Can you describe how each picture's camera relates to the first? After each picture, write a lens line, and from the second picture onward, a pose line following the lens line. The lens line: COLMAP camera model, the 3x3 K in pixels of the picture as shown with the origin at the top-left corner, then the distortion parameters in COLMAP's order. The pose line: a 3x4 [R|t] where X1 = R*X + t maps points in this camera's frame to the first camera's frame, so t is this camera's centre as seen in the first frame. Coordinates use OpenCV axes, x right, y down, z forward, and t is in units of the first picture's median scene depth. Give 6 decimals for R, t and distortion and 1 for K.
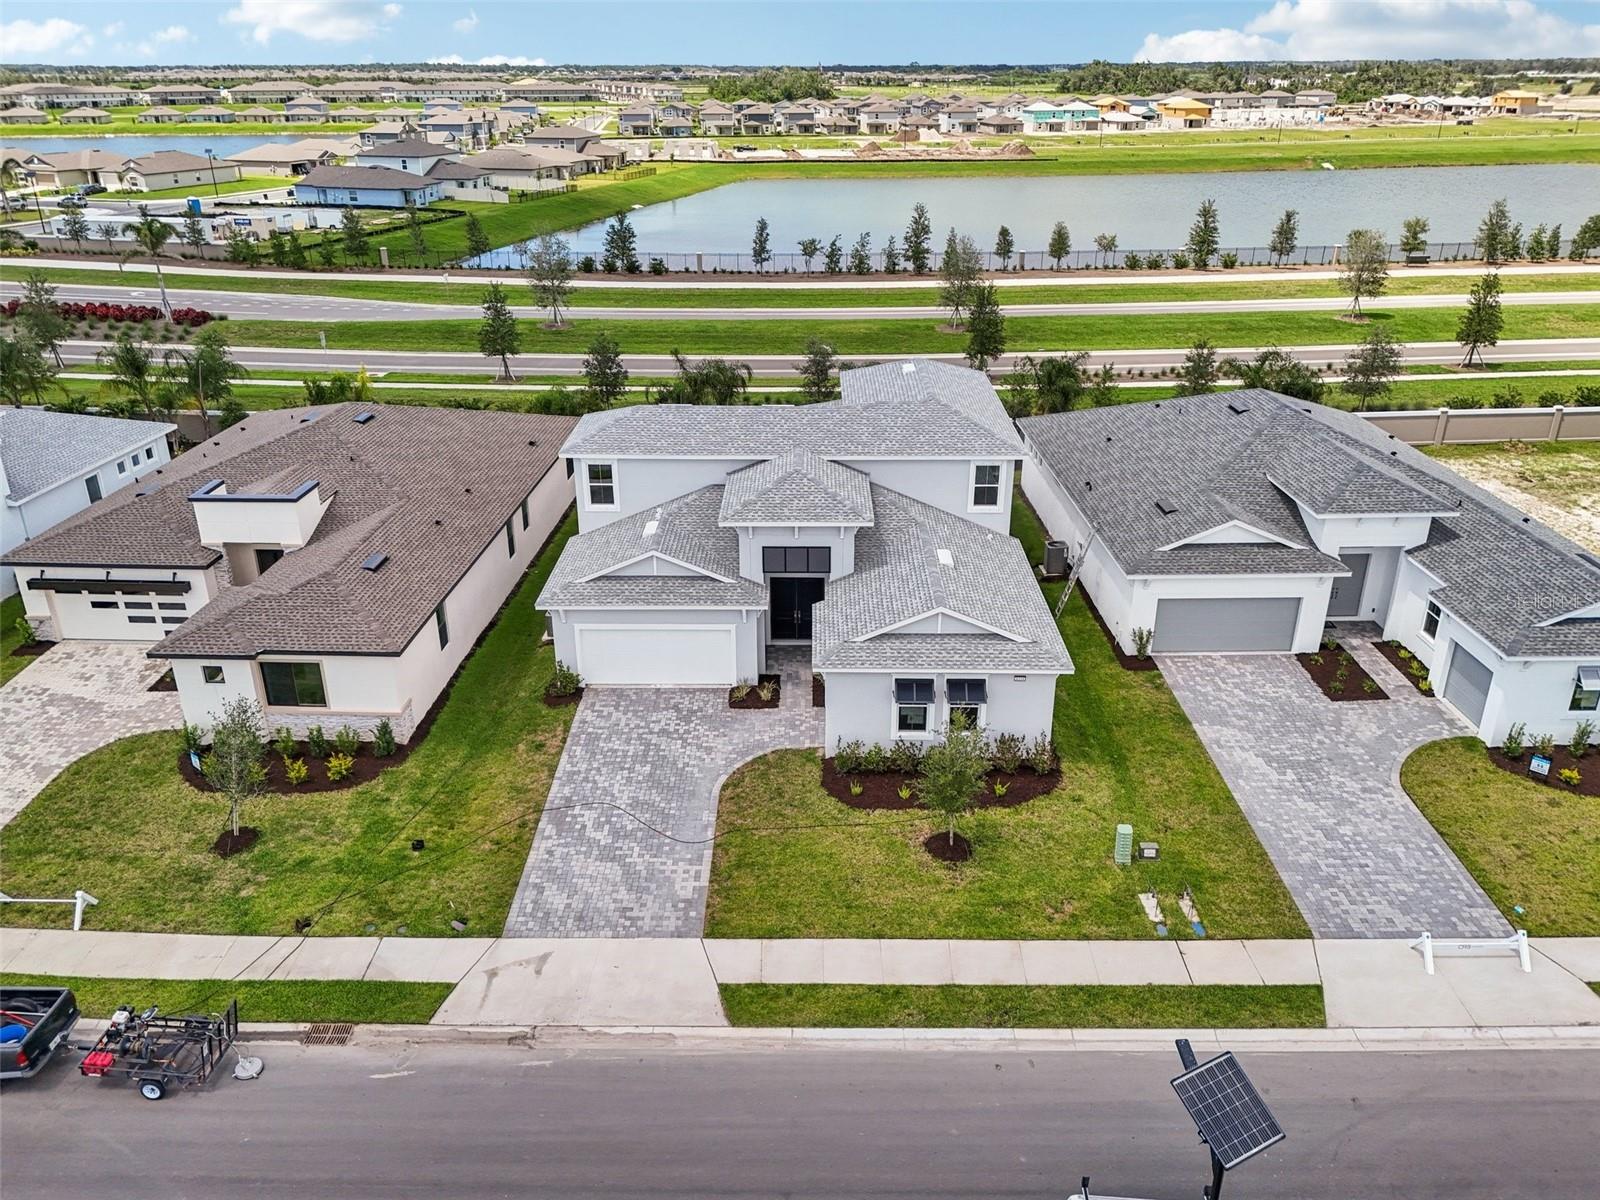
lens RADIAL K [[1184.2, 0, 800.0], [0, 1184.2, 600.0], [0, 0, 1]] dist [0.110145, -0.135217]
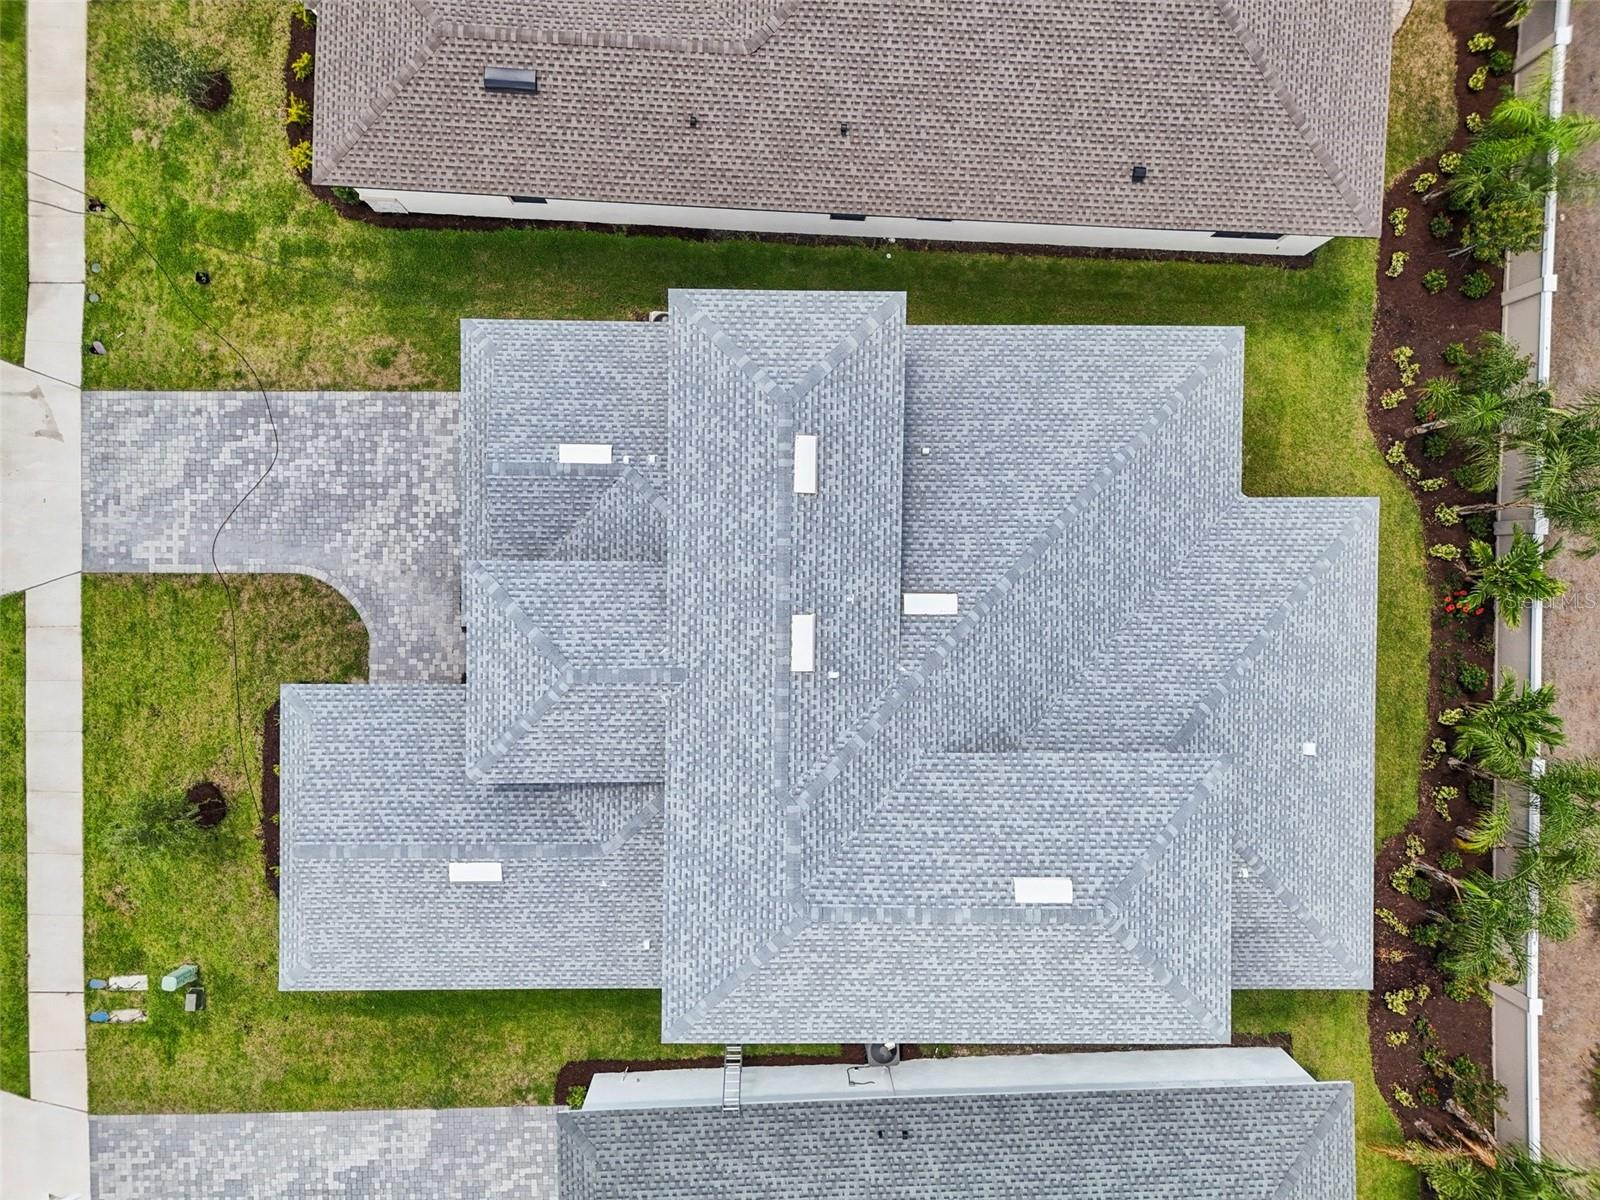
lens RADIAL K [[1196.1, 0, 832.3], [0, 1196.1, 600.7], [0, 0, 1]] dist [0.029499, -0.001952]
pose [[0.006749, 0.999719, 0.022706, -0.064461], [-0.426120, -0.017667, 0.904494, -0.874953], [0.904642, -0.015780, 0.425881, 0.974245]]
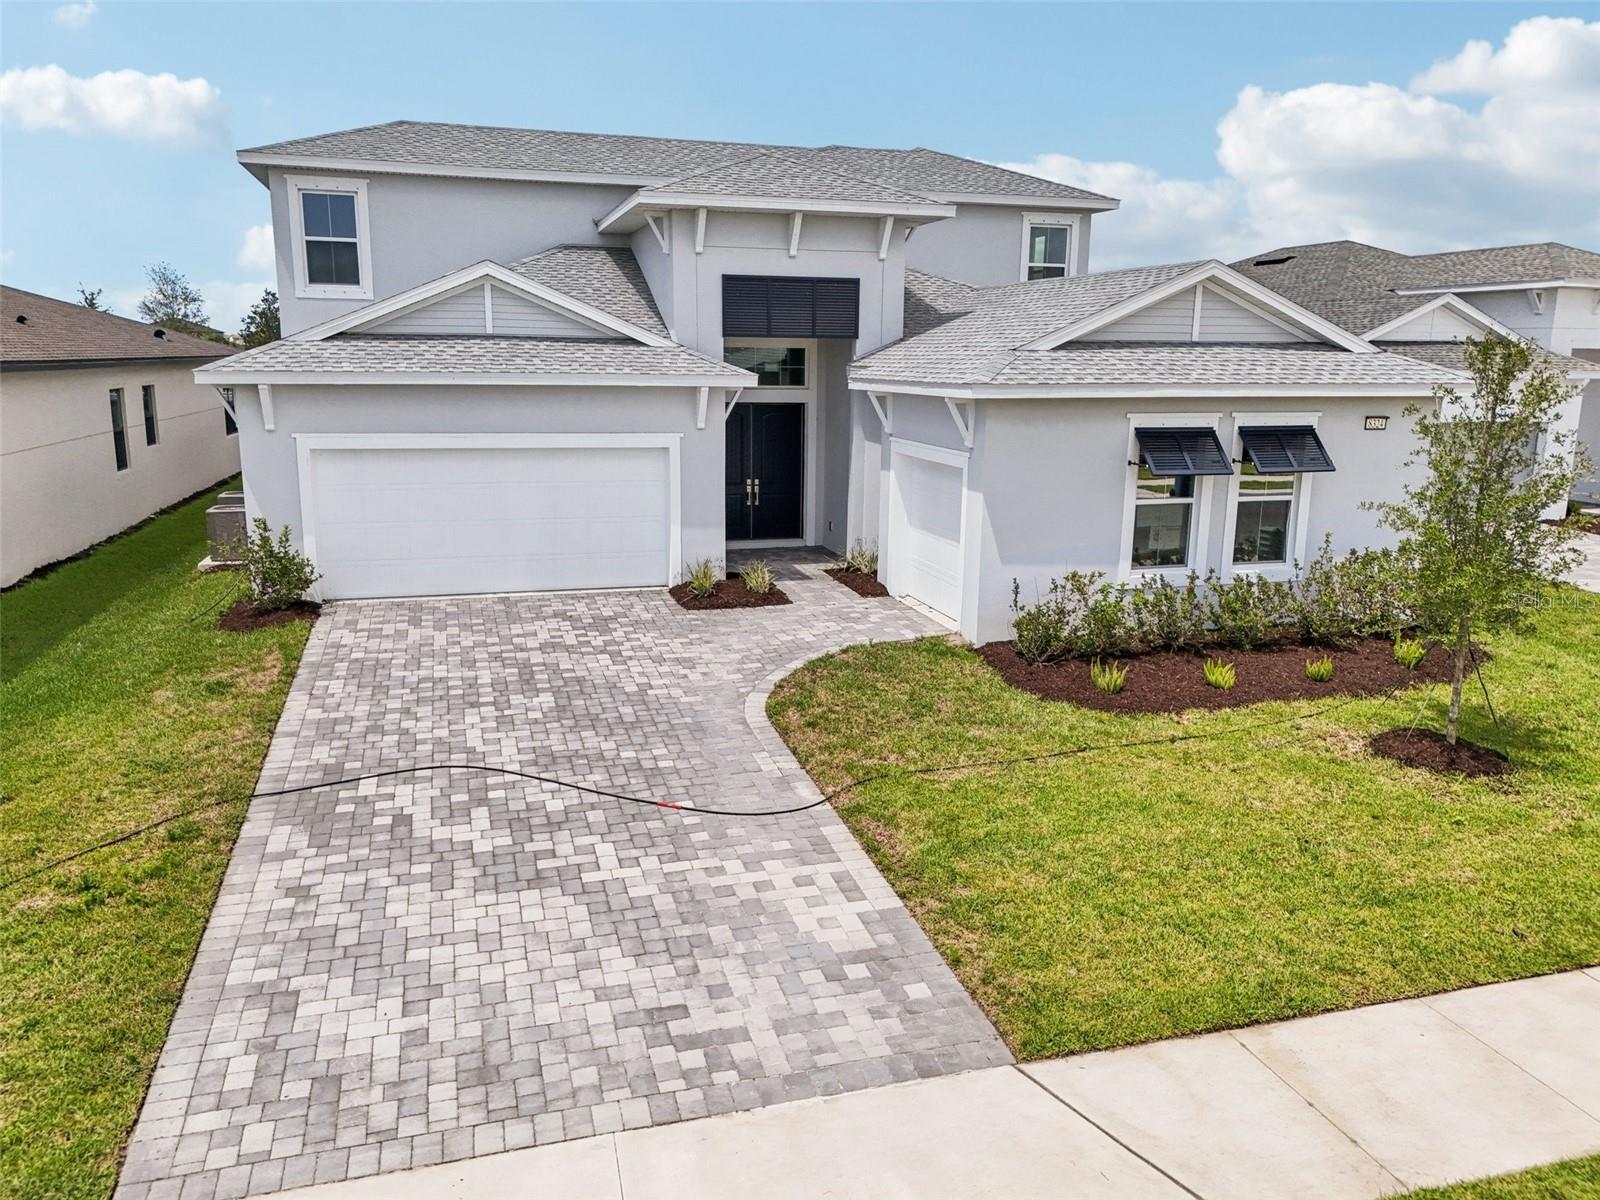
lens RADIAL K [[1173.8, 0, 800.0], [0, 1173.8, 600.0], [0, 0, 1]] dist [0.076891, -0.087459]
pose [[0.955776, -0.047173, 0.290288, -0.162182], [0.106133, 0.975862, -0.190862, 0.195488], [-0.274278, 0.213231, 0.937712, 0.642895]]
